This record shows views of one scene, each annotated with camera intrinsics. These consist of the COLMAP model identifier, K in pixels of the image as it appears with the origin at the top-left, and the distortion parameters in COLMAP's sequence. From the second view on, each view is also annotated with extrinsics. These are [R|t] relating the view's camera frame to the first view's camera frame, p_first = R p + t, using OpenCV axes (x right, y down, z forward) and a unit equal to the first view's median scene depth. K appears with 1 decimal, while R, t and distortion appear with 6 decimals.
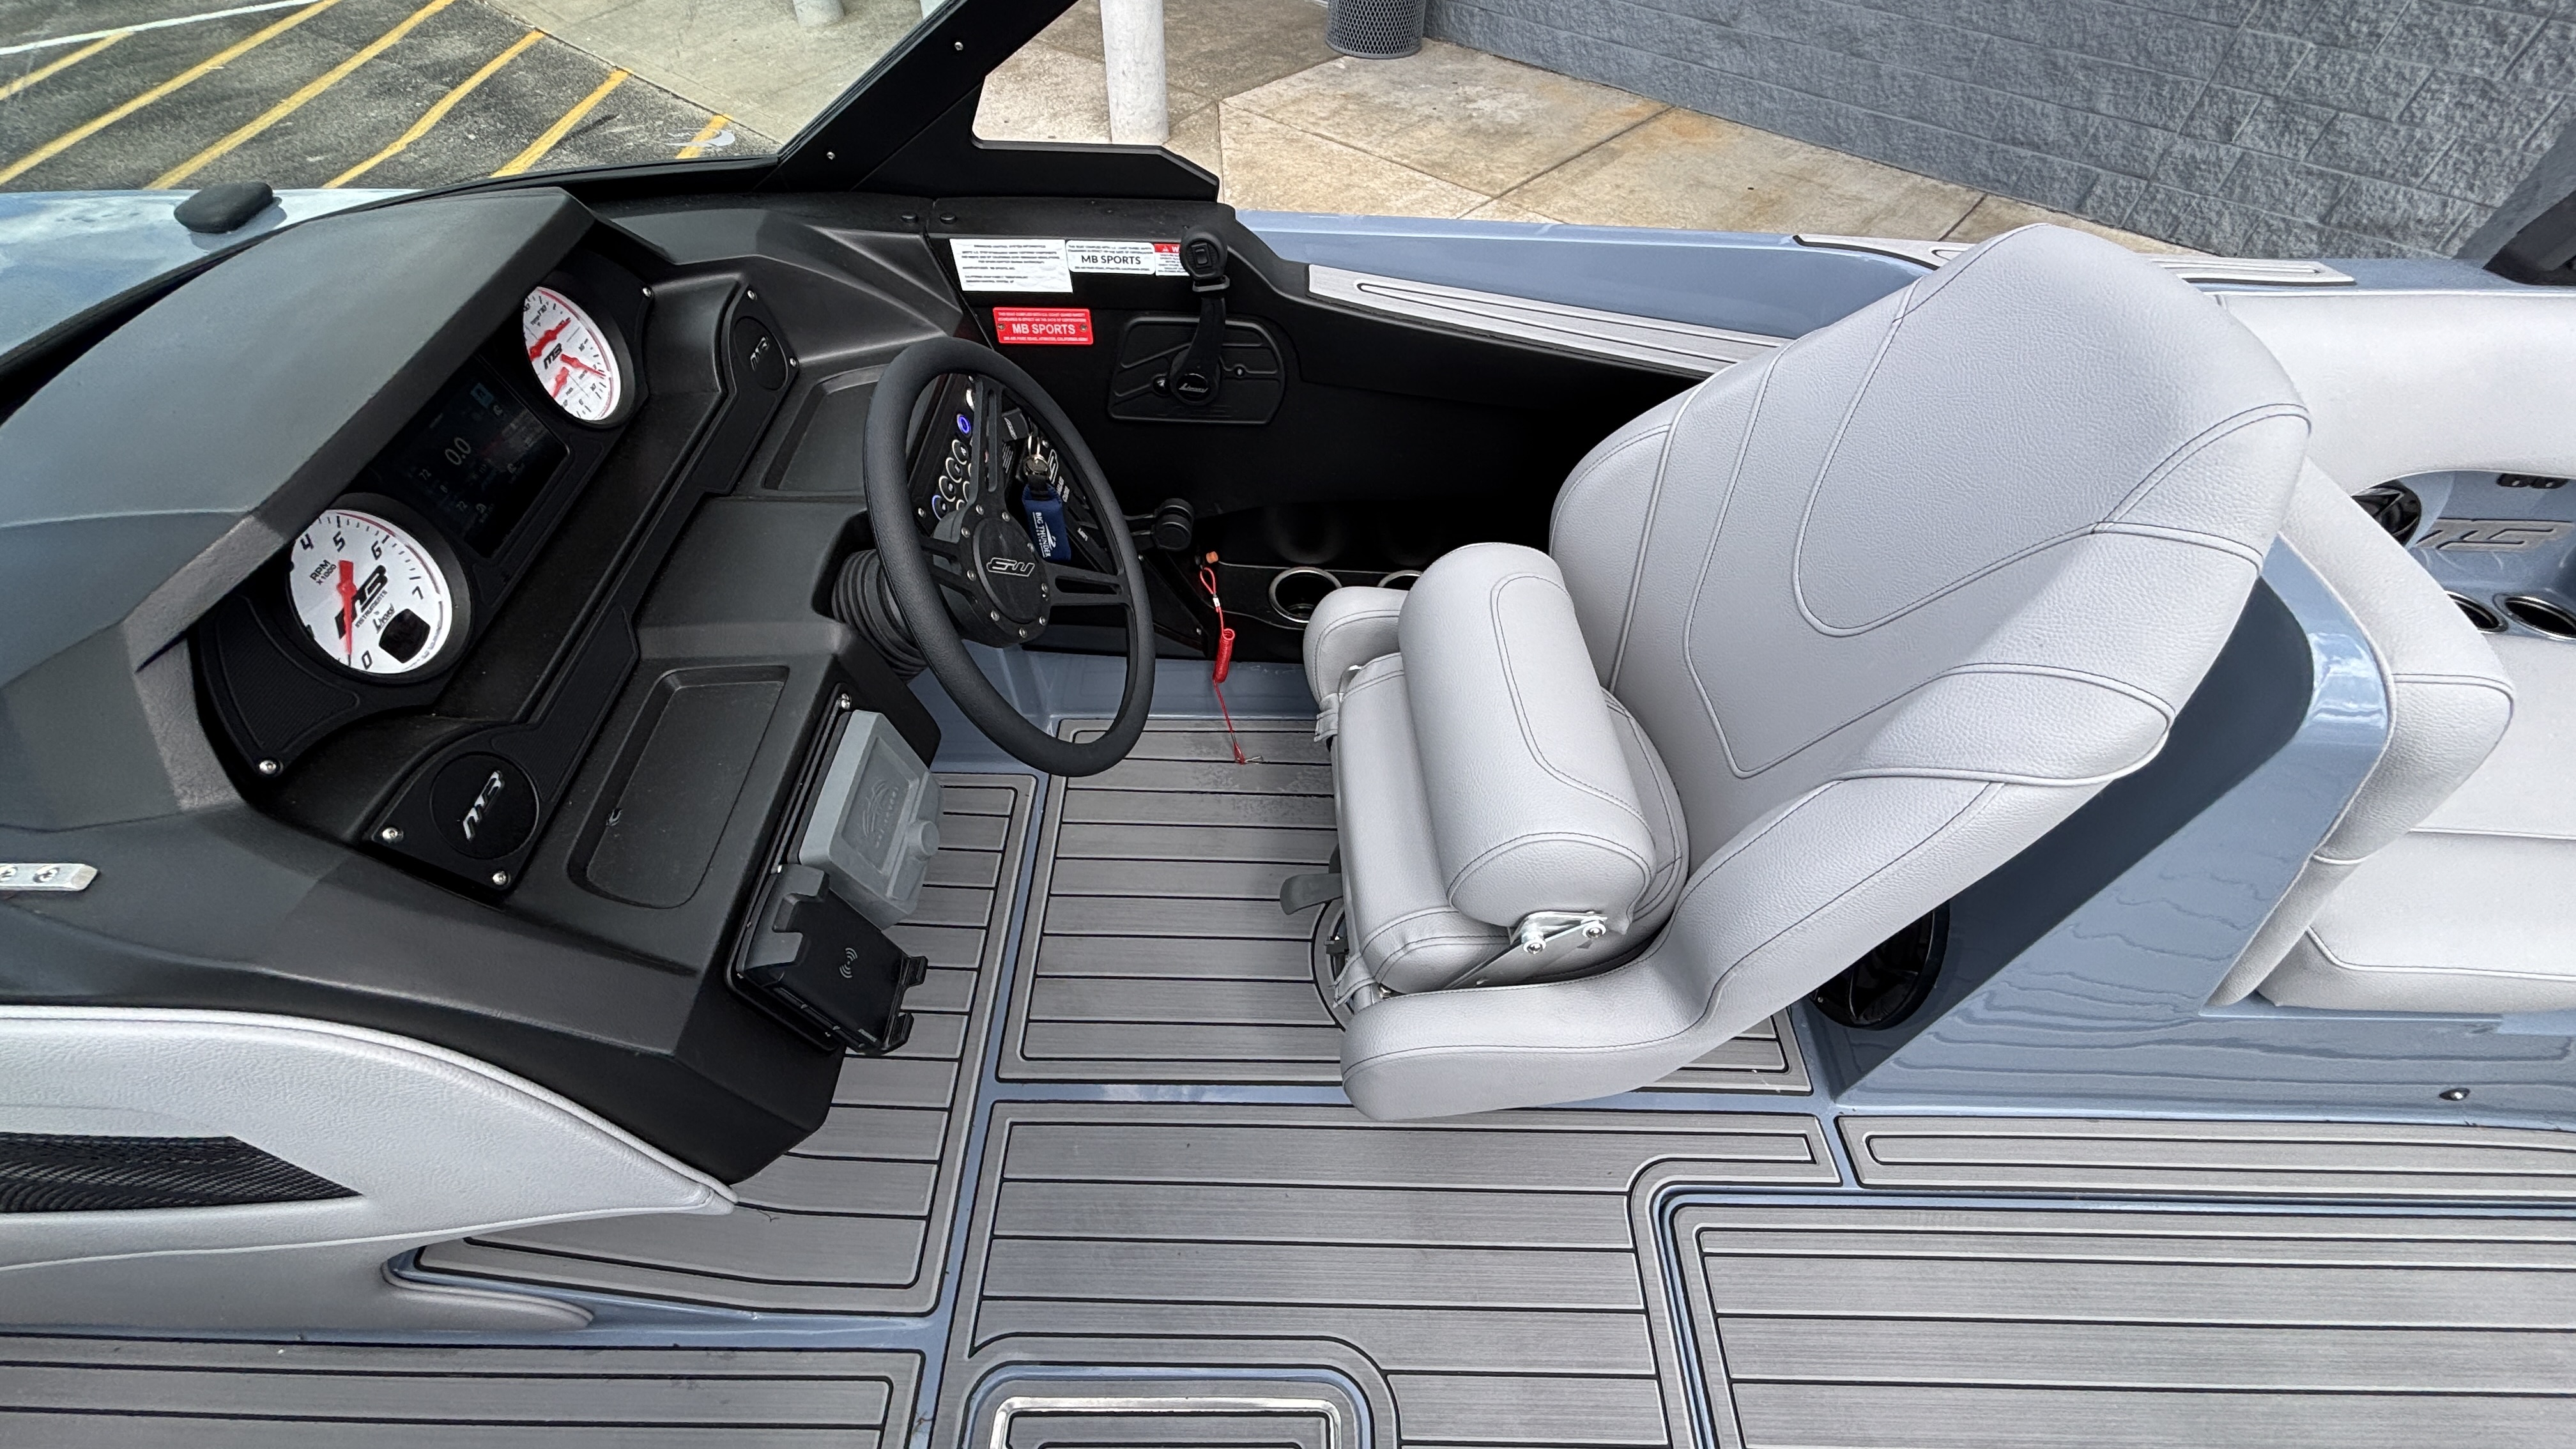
lens RADIAL K [[1047.7, 0, 1281.9], [0, 1047.7, 729.9], [0, 0, 1]] dist [0.000907, 0.000067]
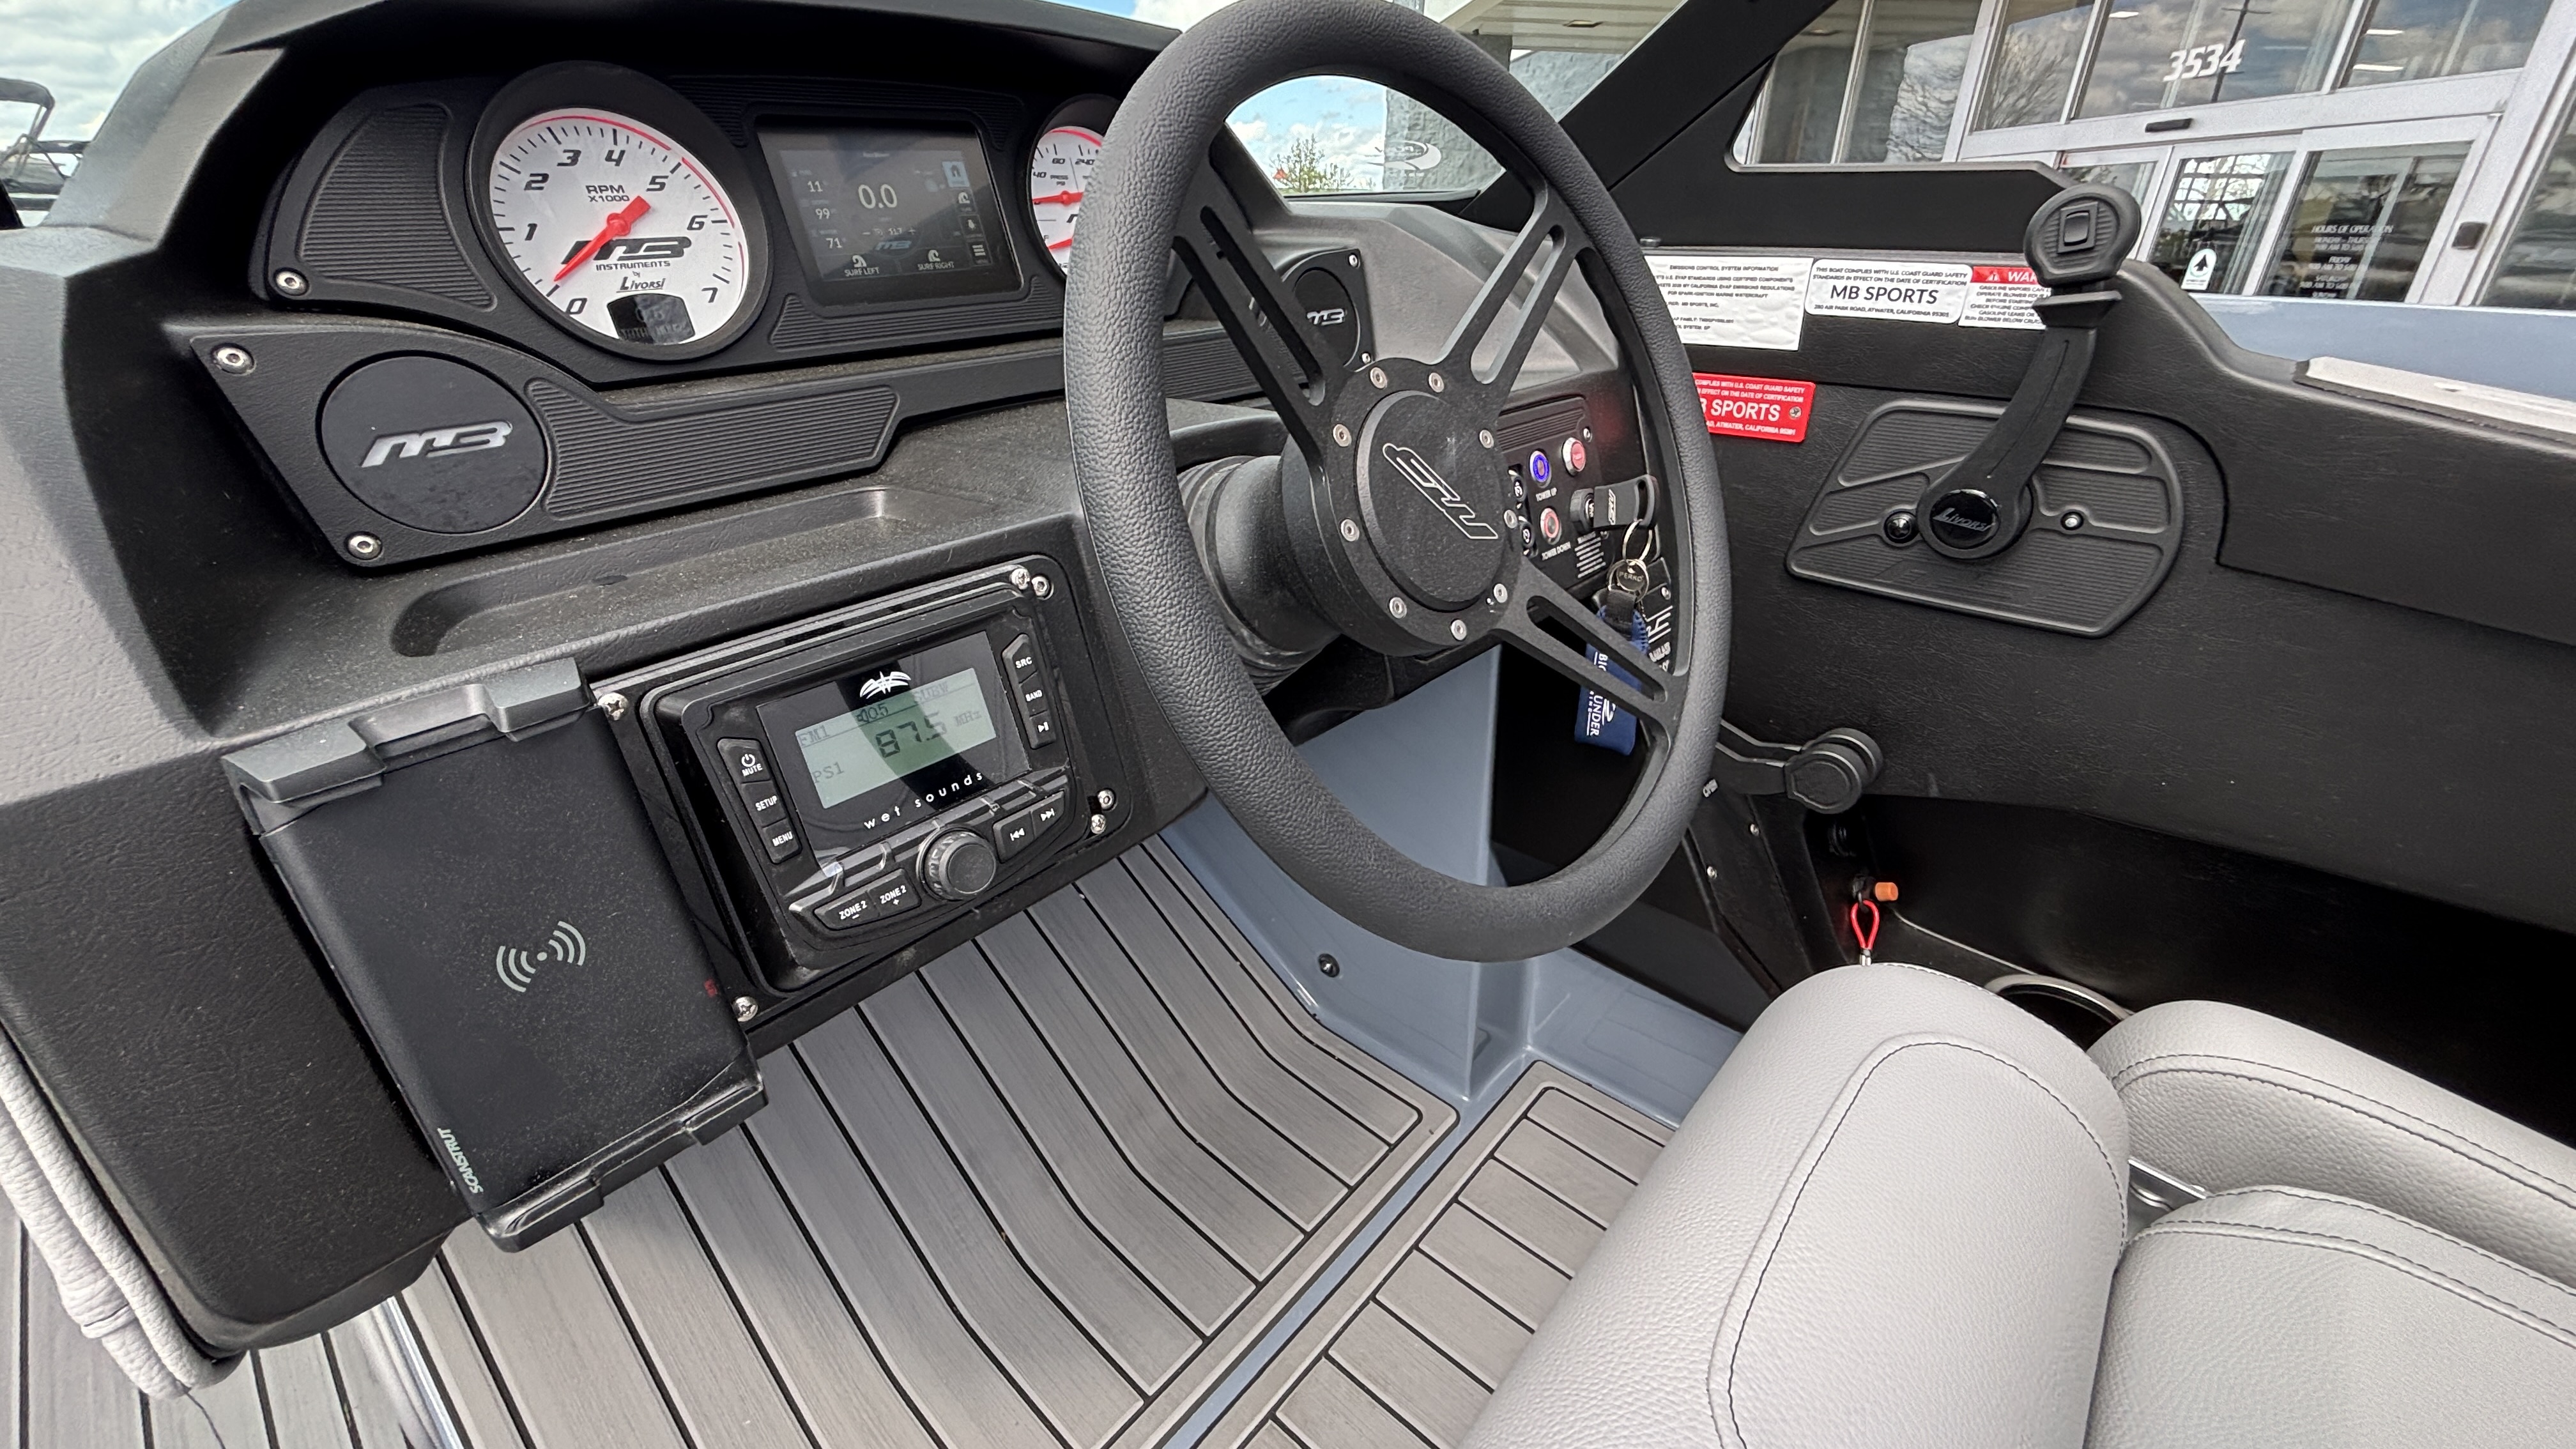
lens RADIAL K [[1063.1, 0, 1284.0], [0, 1063.1, 715.9], [0, 0, 1]] dist [0.000027, -0.000302]
pose [[0.752941, 0.270415, -0.599963, 0.009437], [-0.489492, 0.839484, -0.235931, 0.066287], [0.439860, 0.471320, 0.764448, 0.495859]]
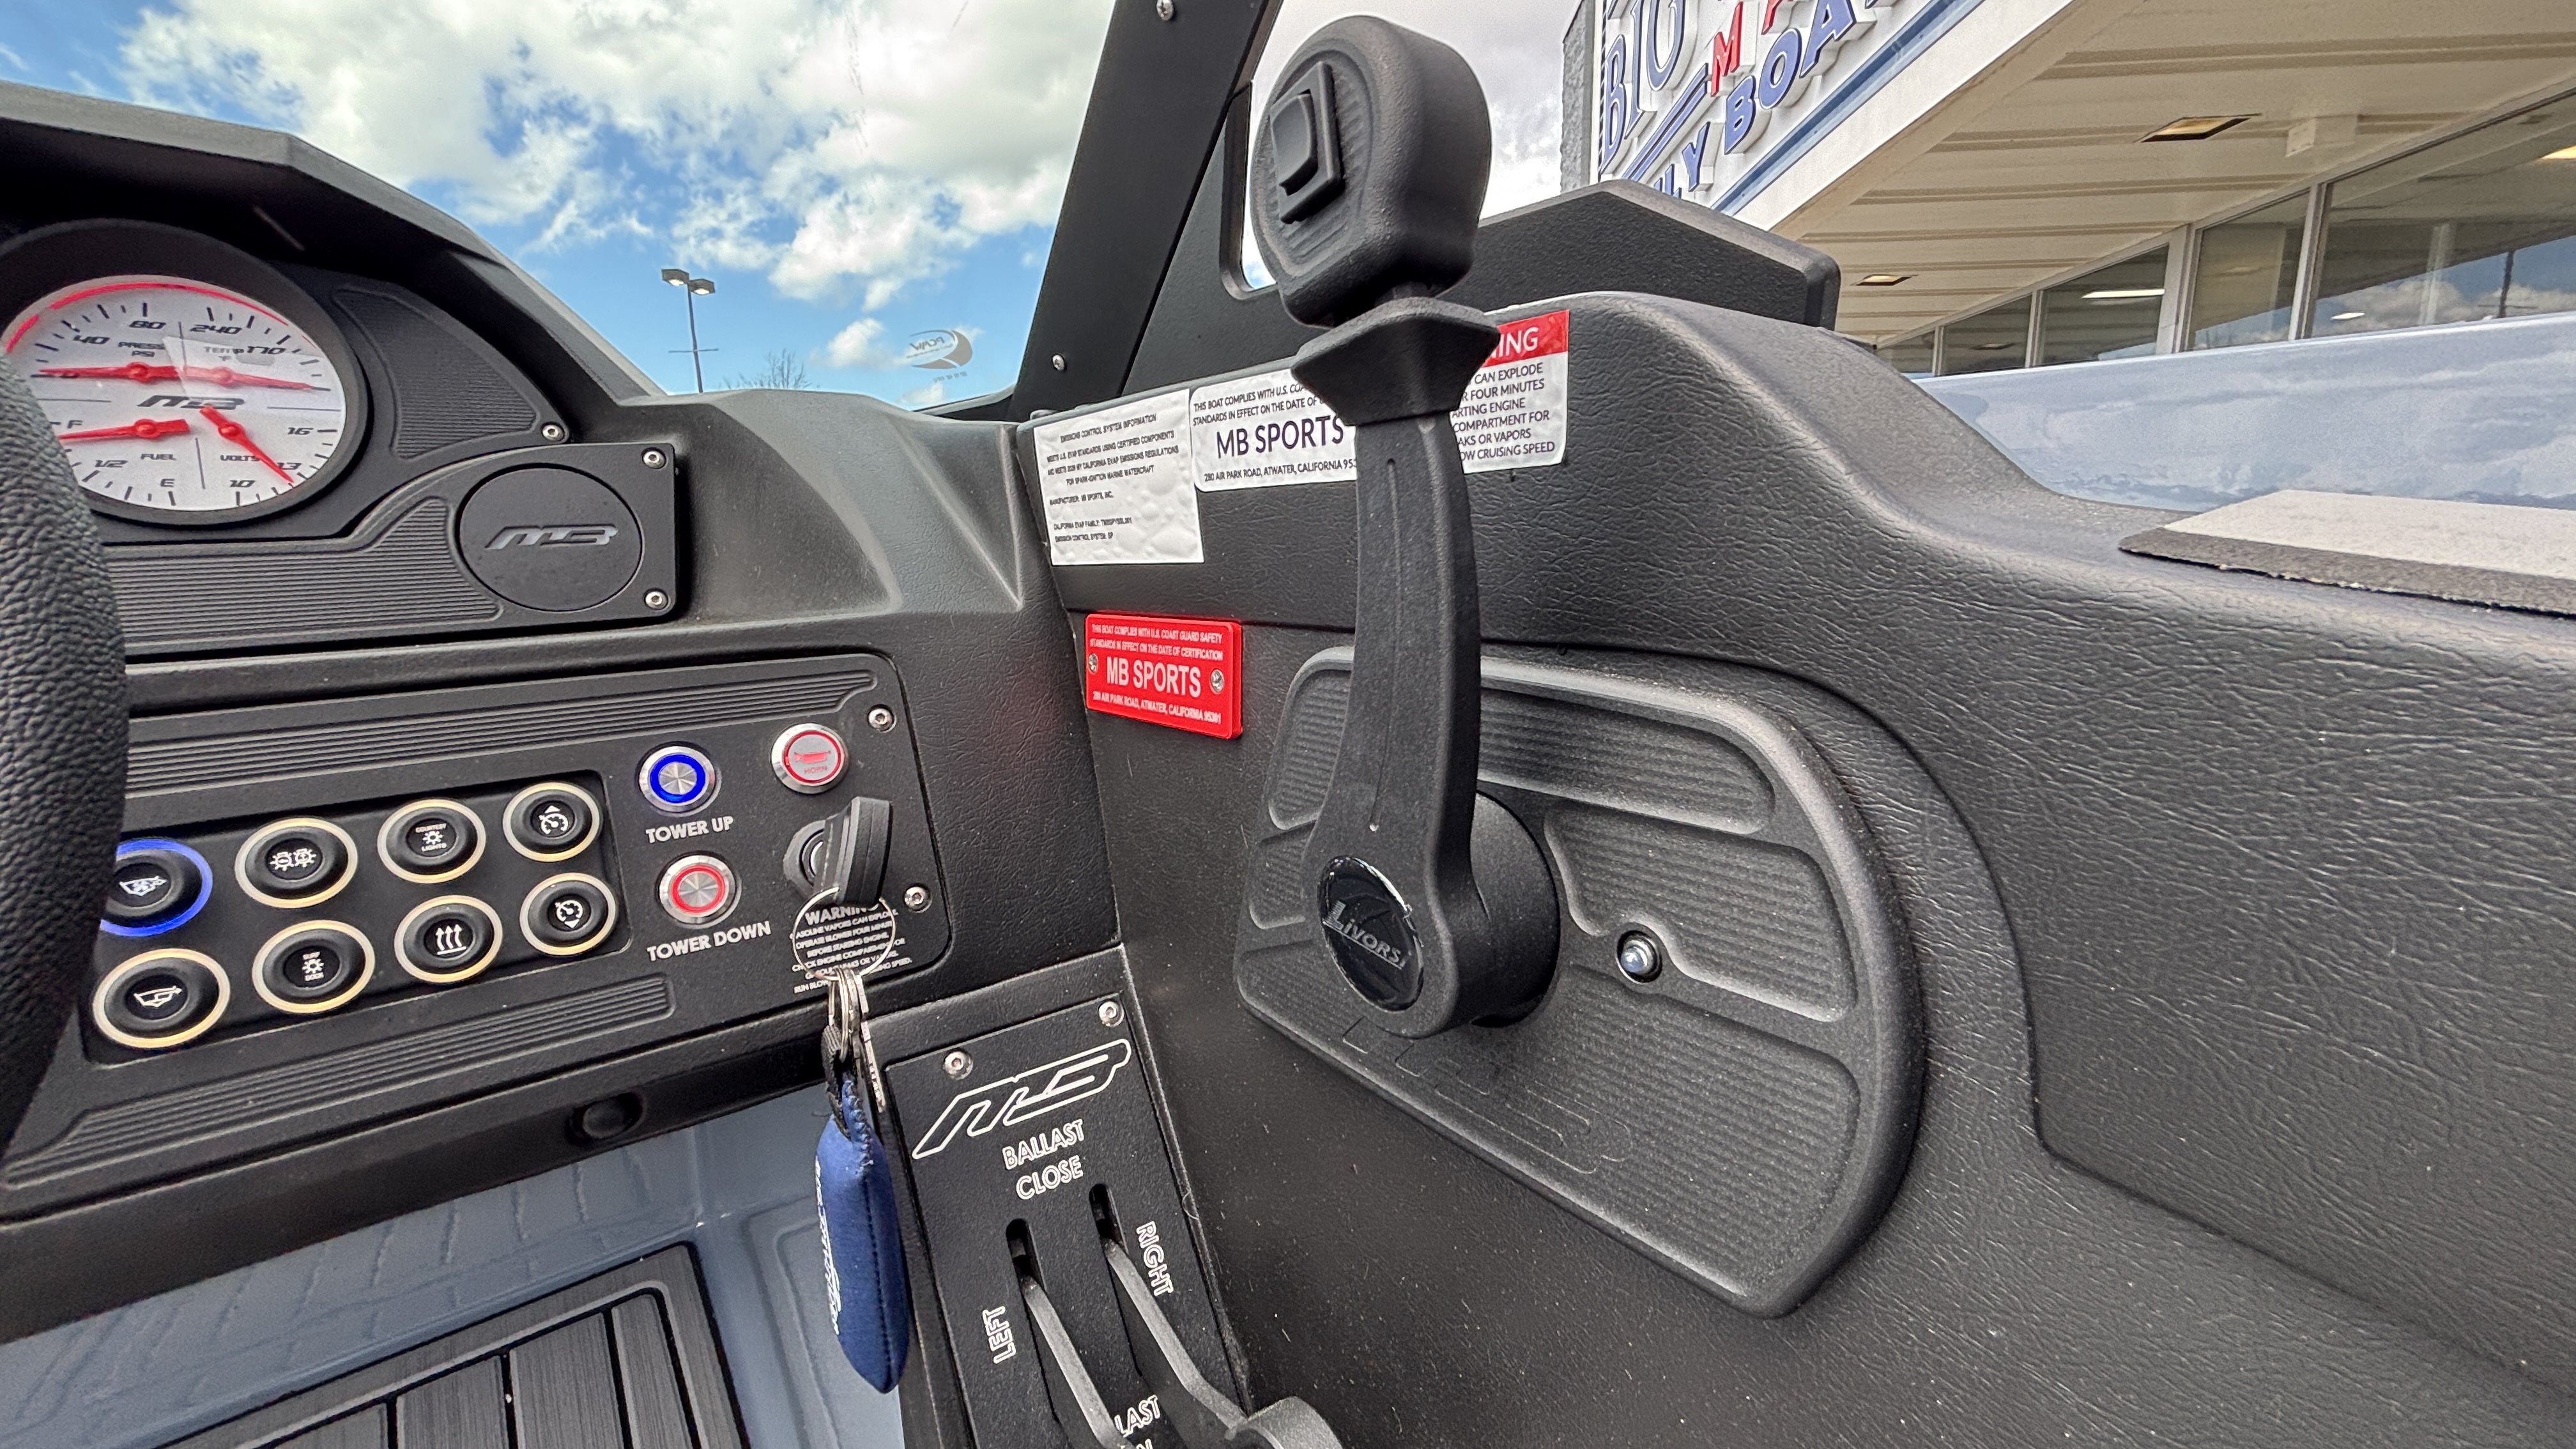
lens RADIAL K [[1040.3, 0, 1251.5], [0, 1040.3, 736.3], [0, 0, 1]] dist [0.010212, 0.000066]
pose [[0.605690, 0.118760, -0.786788, 0.066007], [-0.576149, 0.747450, -0.330713, -0.289219], [0.548809, 0.653617, 0.521147, 0.899882]]
